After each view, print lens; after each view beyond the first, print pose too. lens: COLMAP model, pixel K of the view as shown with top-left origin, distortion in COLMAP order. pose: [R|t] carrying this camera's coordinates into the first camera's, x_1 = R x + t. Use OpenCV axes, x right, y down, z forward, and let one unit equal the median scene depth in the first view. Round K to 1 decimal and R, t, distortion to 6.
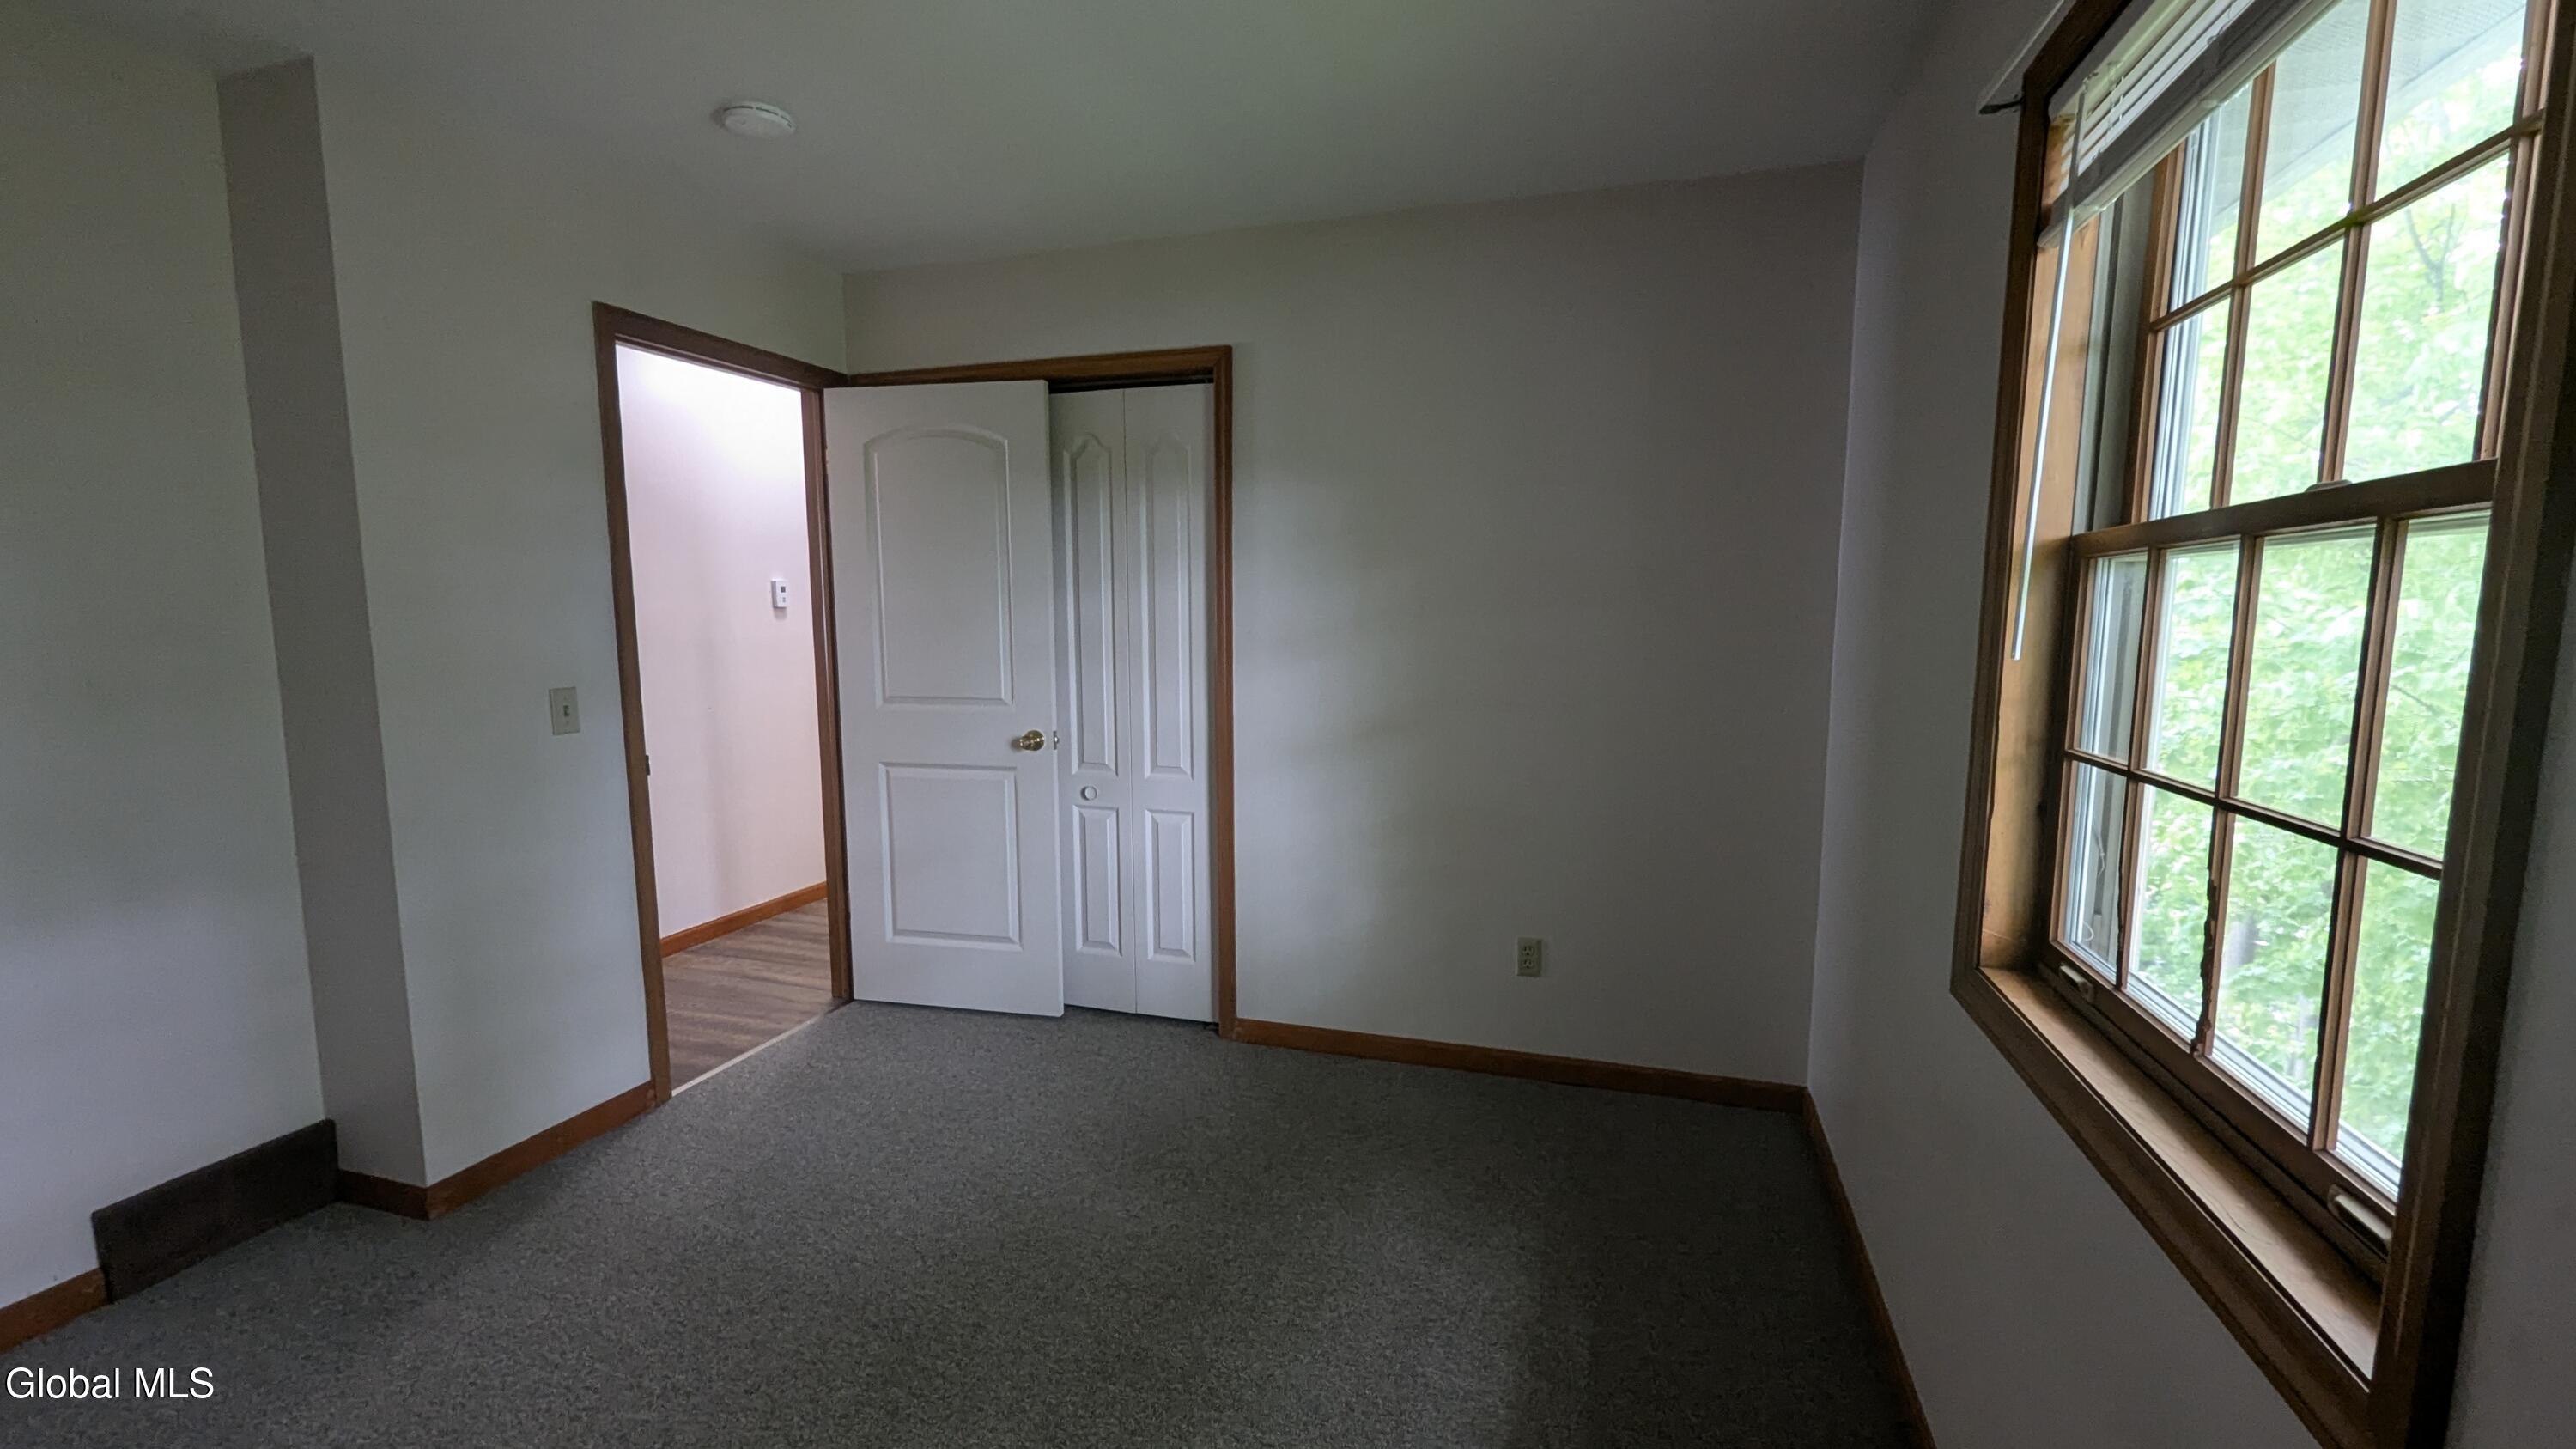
lens RADIAL K [[1059.2, 0, 1298.7], [0, 1059.2, 731.3], [0, 0, 1]] dist [0.000767, -0.000577]
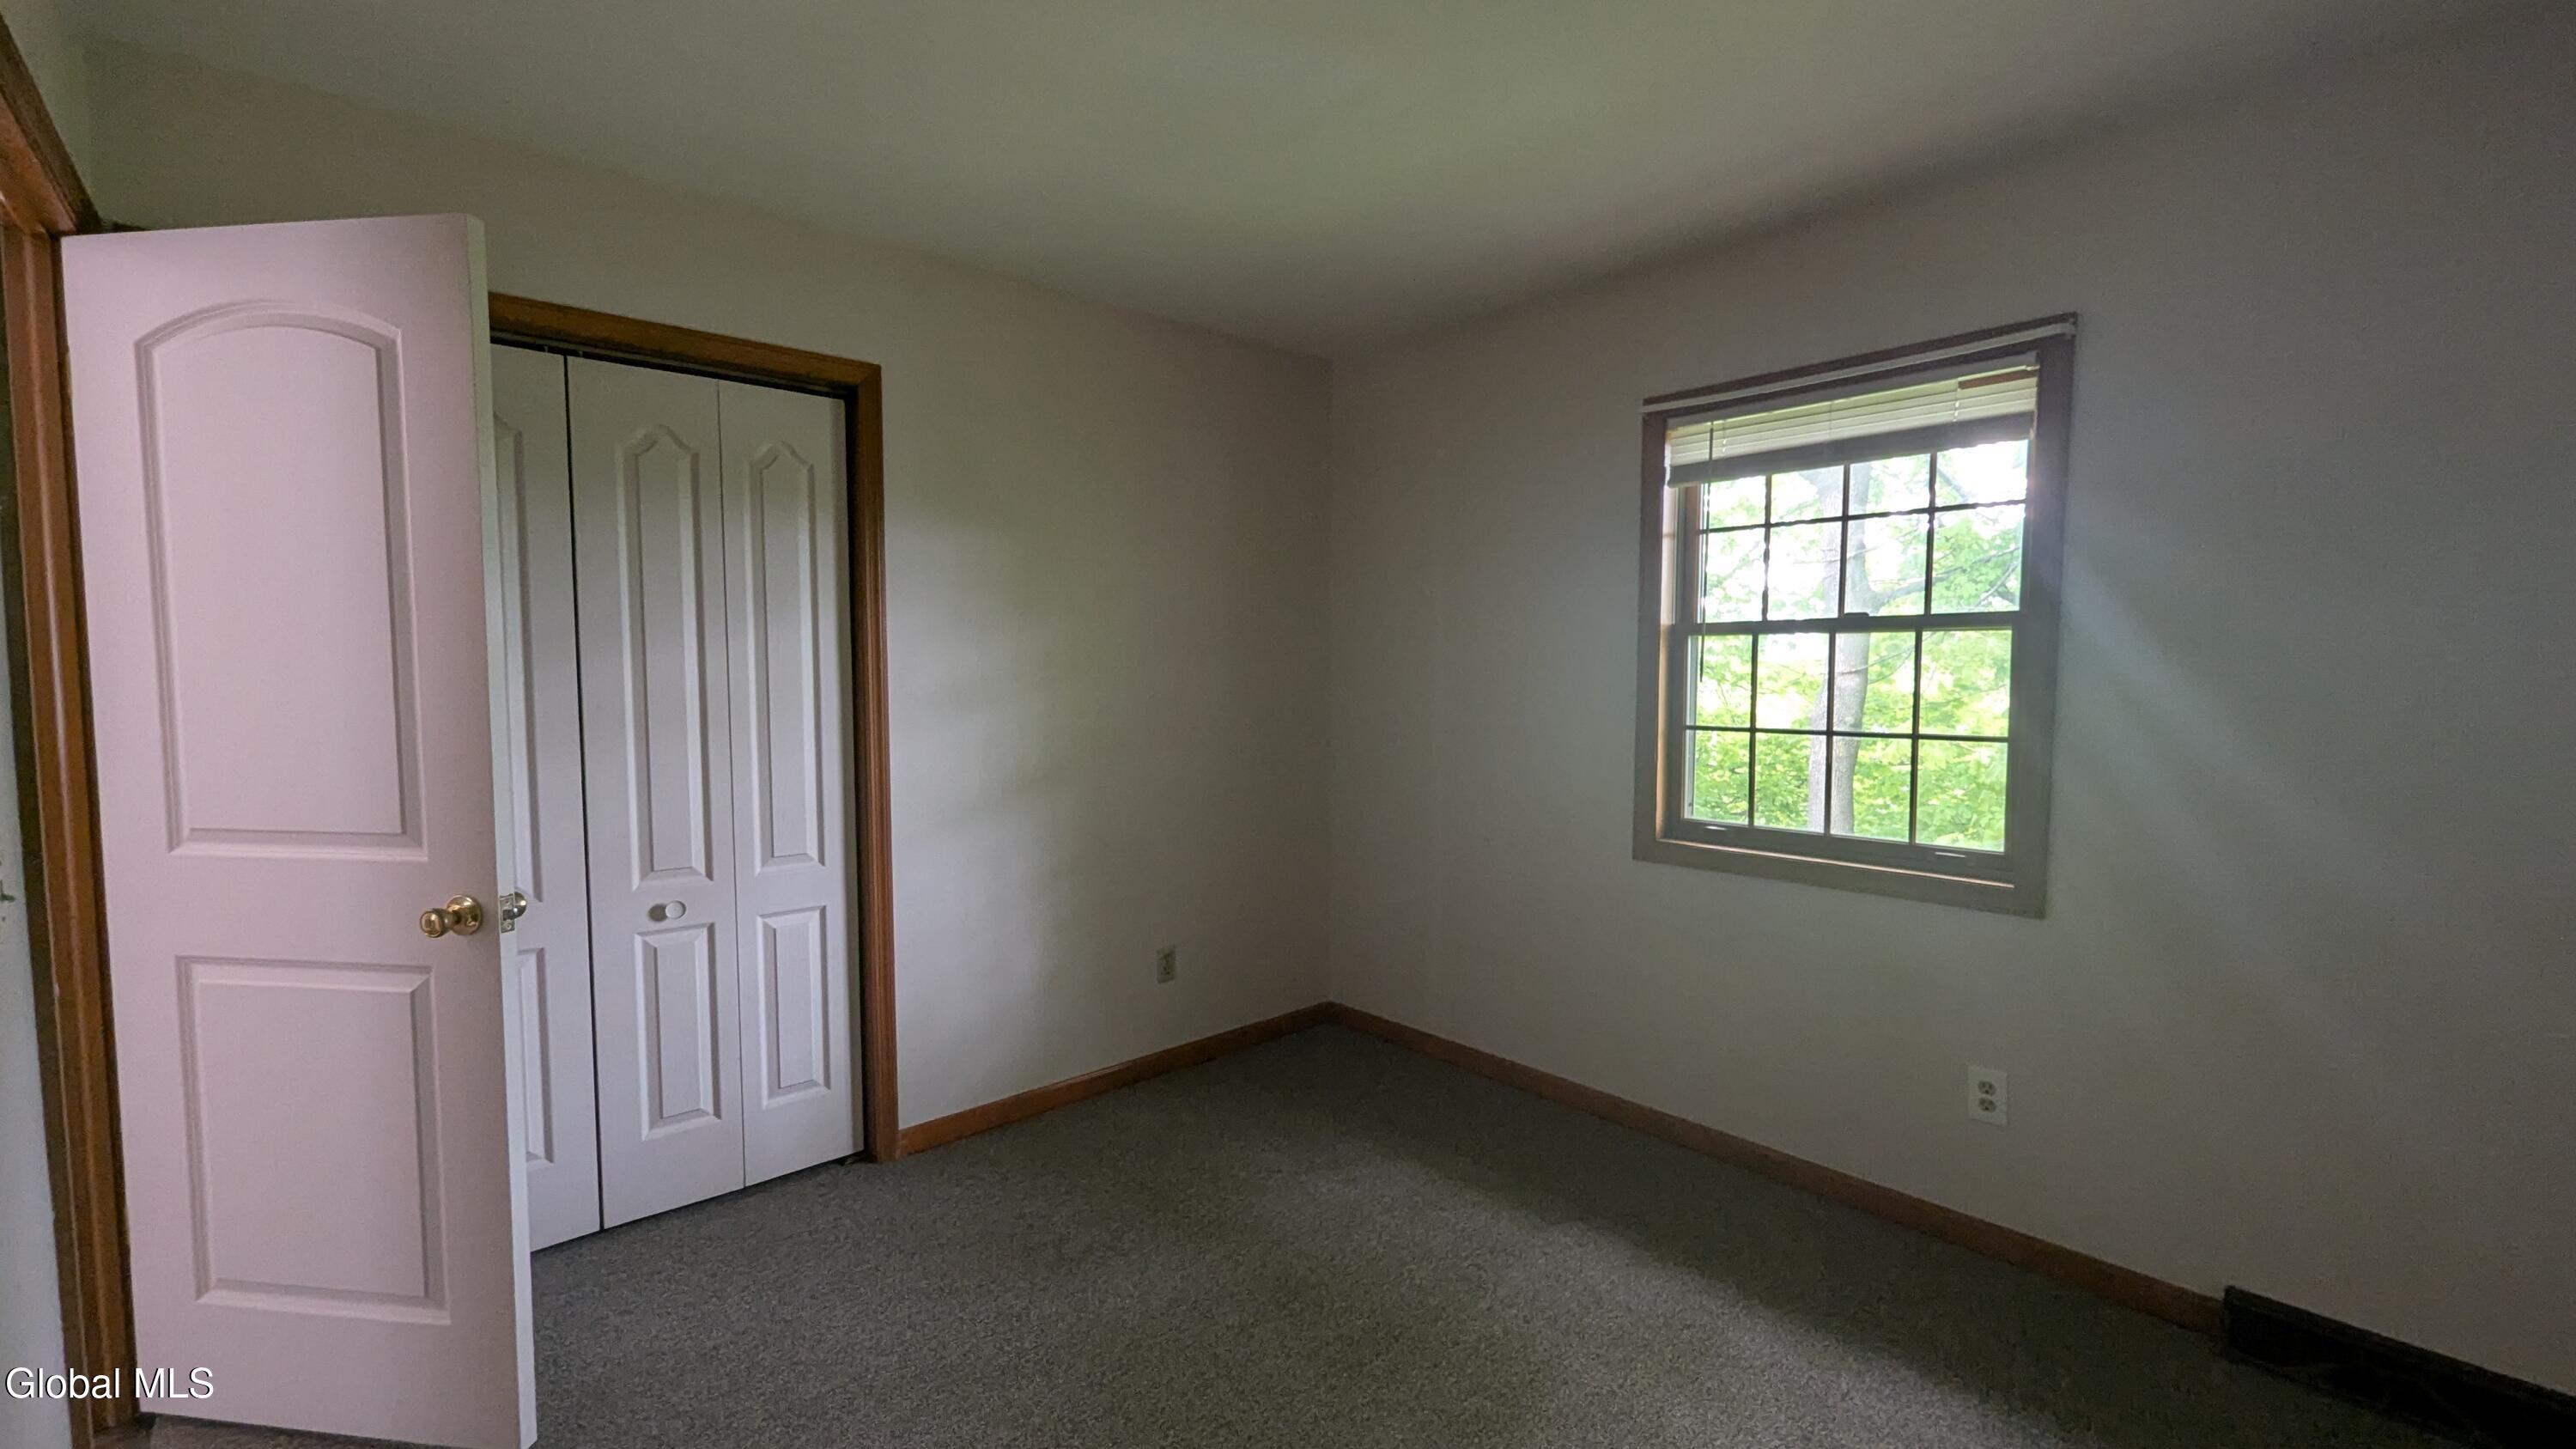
lens RADIAL K [[1059.2, 0, 1298.7], [0, 1059.2, 731.3], [0, 0, 1]] dist [0.000767, -0.000577]
pose [[0.509933, -0.056471, 0.858358, -0.616094], [0.103576, 0.994614, 0.003903, -0.024197], [-0.853956, 0.086915, 0.513036, 0.247163]]
